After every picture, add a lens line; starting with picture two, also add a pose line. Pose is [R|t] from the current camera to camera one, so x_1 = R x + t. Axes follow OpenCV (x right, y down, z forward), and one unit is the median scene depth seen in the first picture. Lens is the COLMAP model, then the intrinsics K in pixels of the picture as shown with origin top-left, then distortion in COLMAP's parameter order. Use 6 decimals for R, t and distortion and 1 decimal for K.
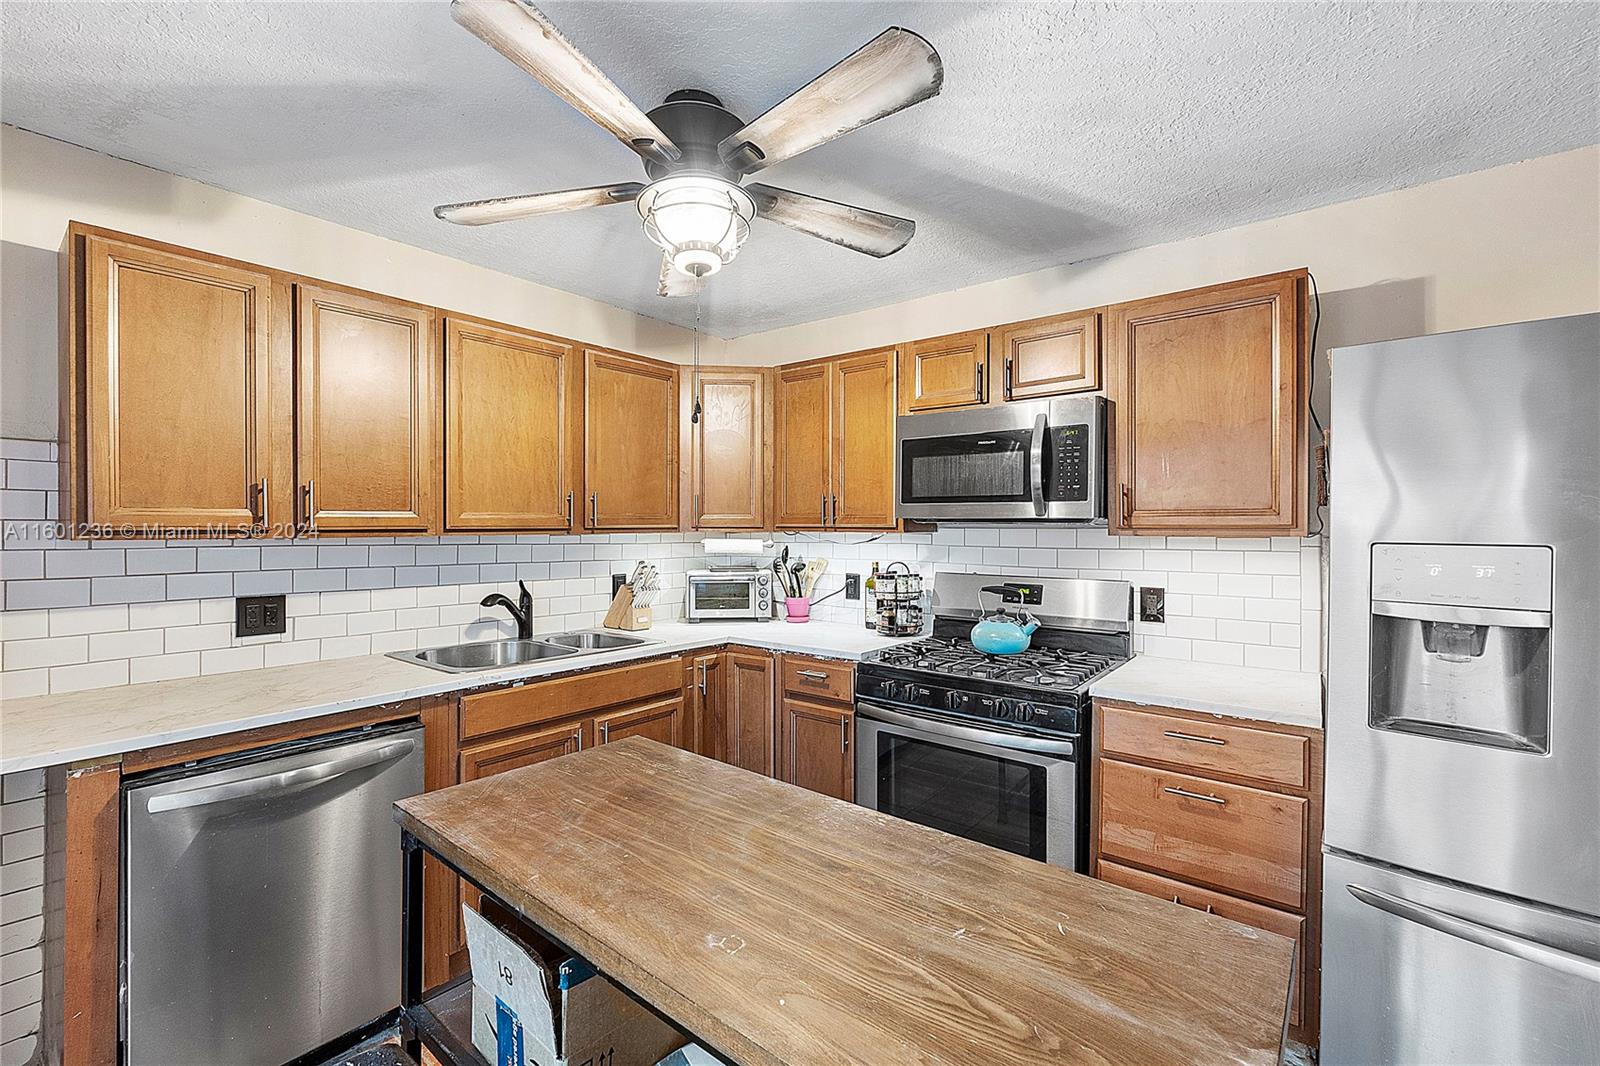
lens RADIAL K [[674.7, 0, 779.7], [0, 674.7, 522.1], [0, 0, 1]] dist [-0.002456, -0.001065]
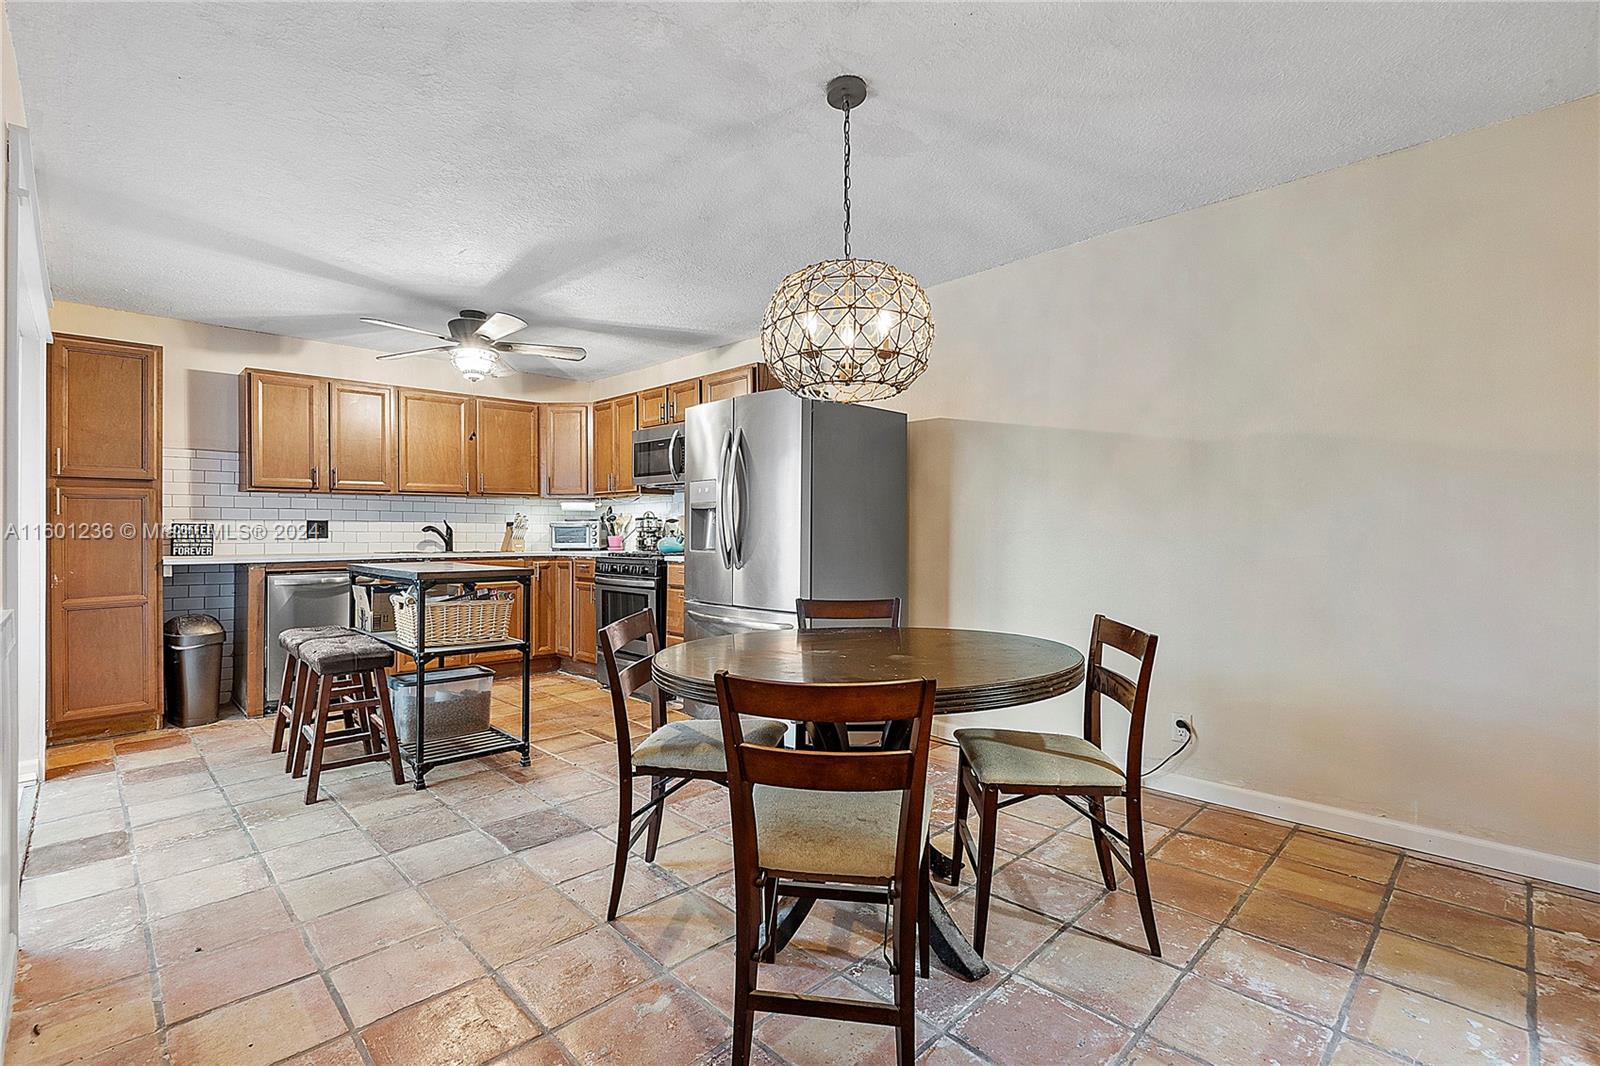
lens RADIAL K [[723.4, 0, 790.7], [0, 723.4, 524.1], [0, 0, 1]] dist [-0.010410, 0.000215]
pose [[0.993953, -0.005352, -0.109673, 0.975513], [0.004996, 0.999981, -0.003525, 0.130508], [0.109690, 0.002956, 0.993961, -1.112990]]
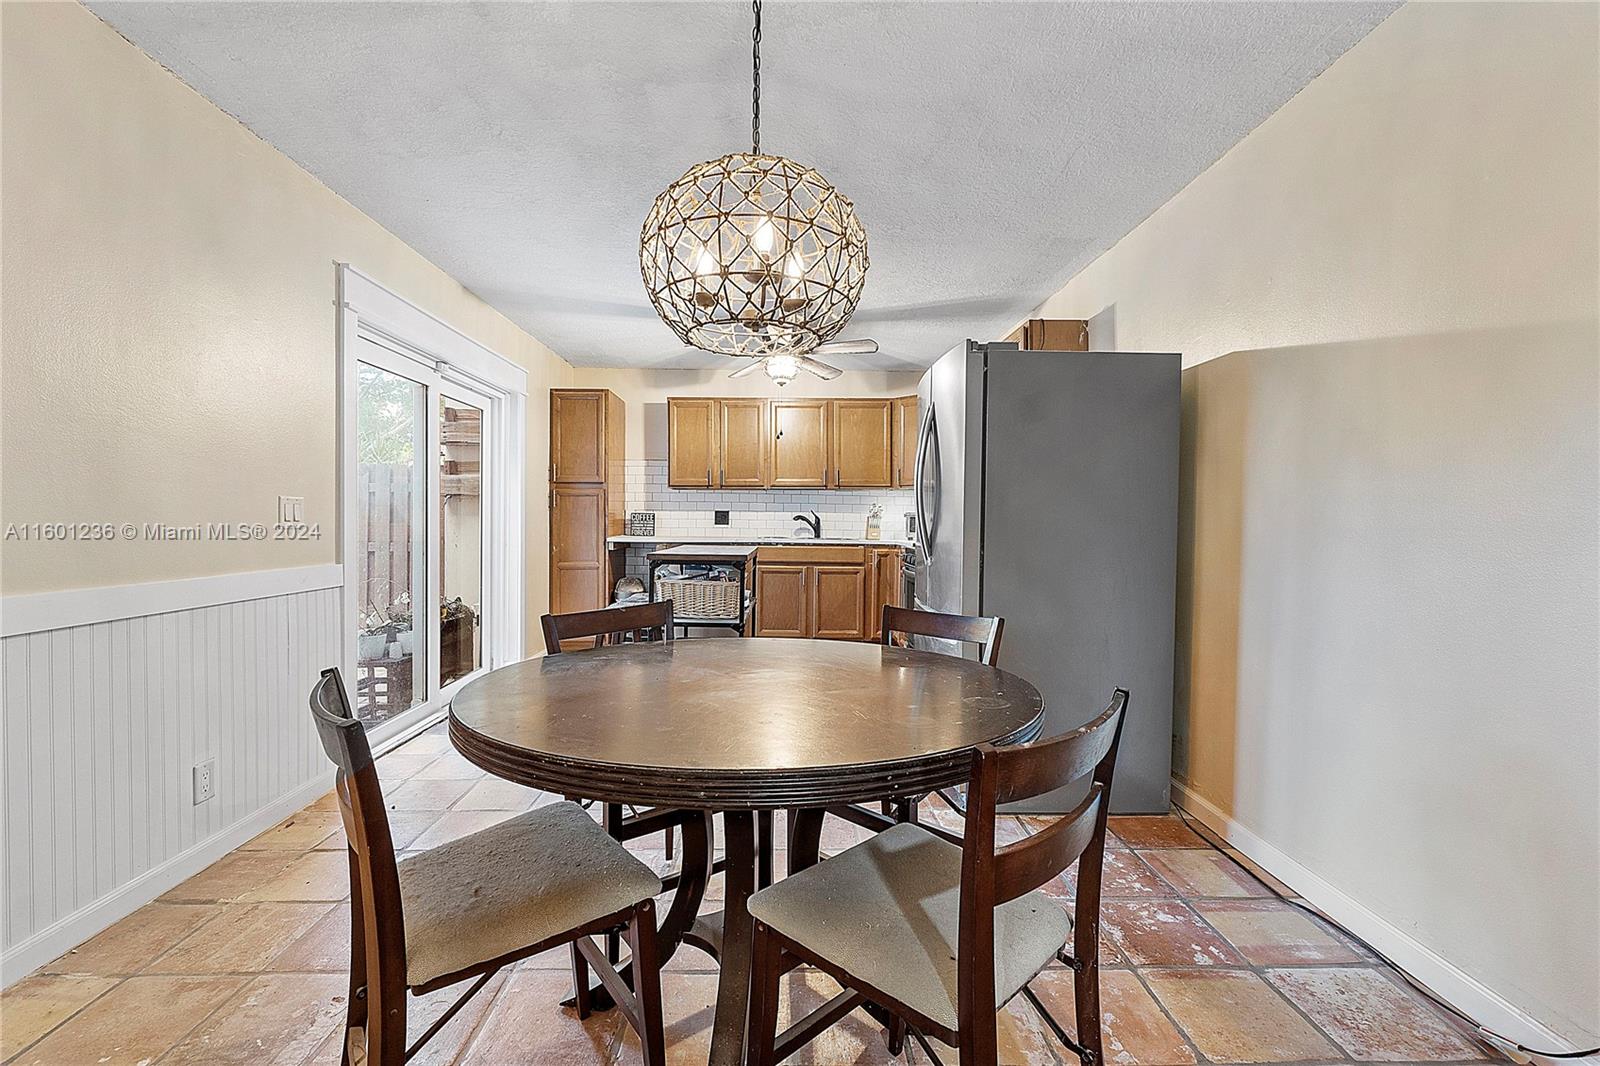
lens RADIAL K [[674.7, 0, 801.2], [0, 674.7, 533.1], [0, 0, 1]] dist [-0.002456, -0.001065]
pose [[0.651710, 0.018097, -0.758252, 1.505920], [-0.001998, 0.999753, 0.022144, 0.132508], [0.758466, -0.012916, 0.651585, -0.557156]]
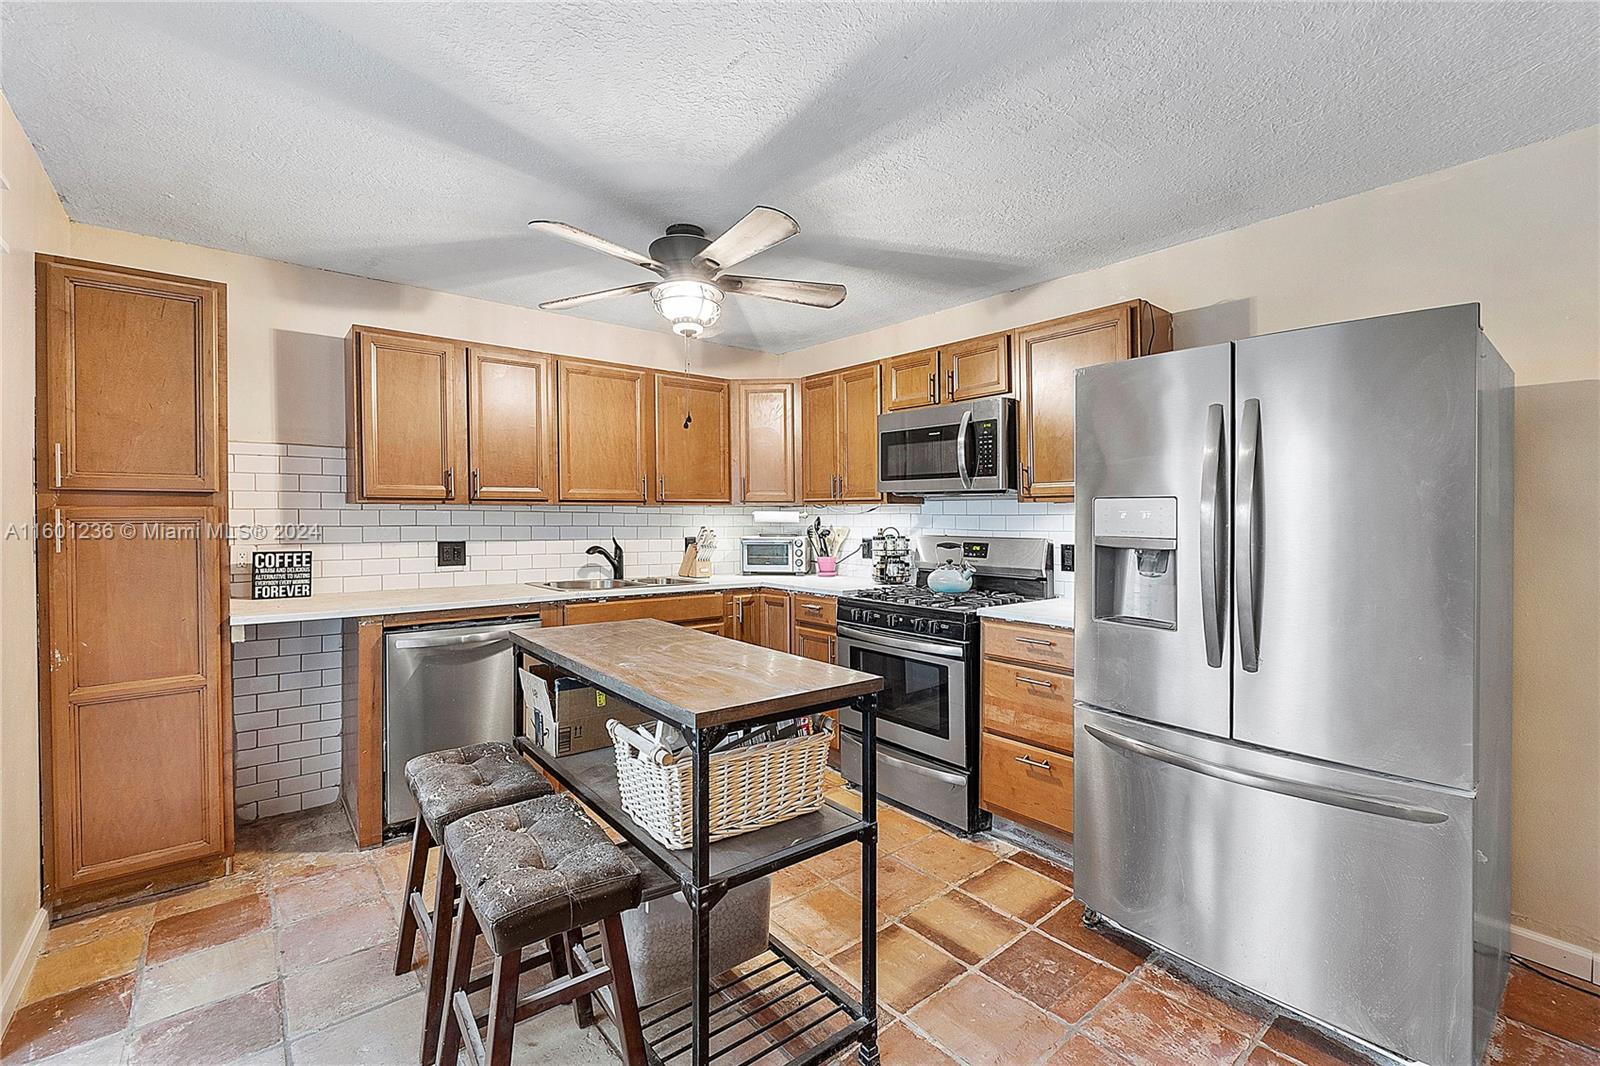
lens RADIAL K [[674.7, 0, 798.4], [0, 674.7, 524.6], [0, 0, 1]] dist [-0.002456, -0.001065]
pose [[0.981701, 0.002192, -0.190418, 0.323266], [0.001432, 0.999820, 0.018895, 0.038483], [0.190425, -0.018822, 0.981521, -0.390078]]
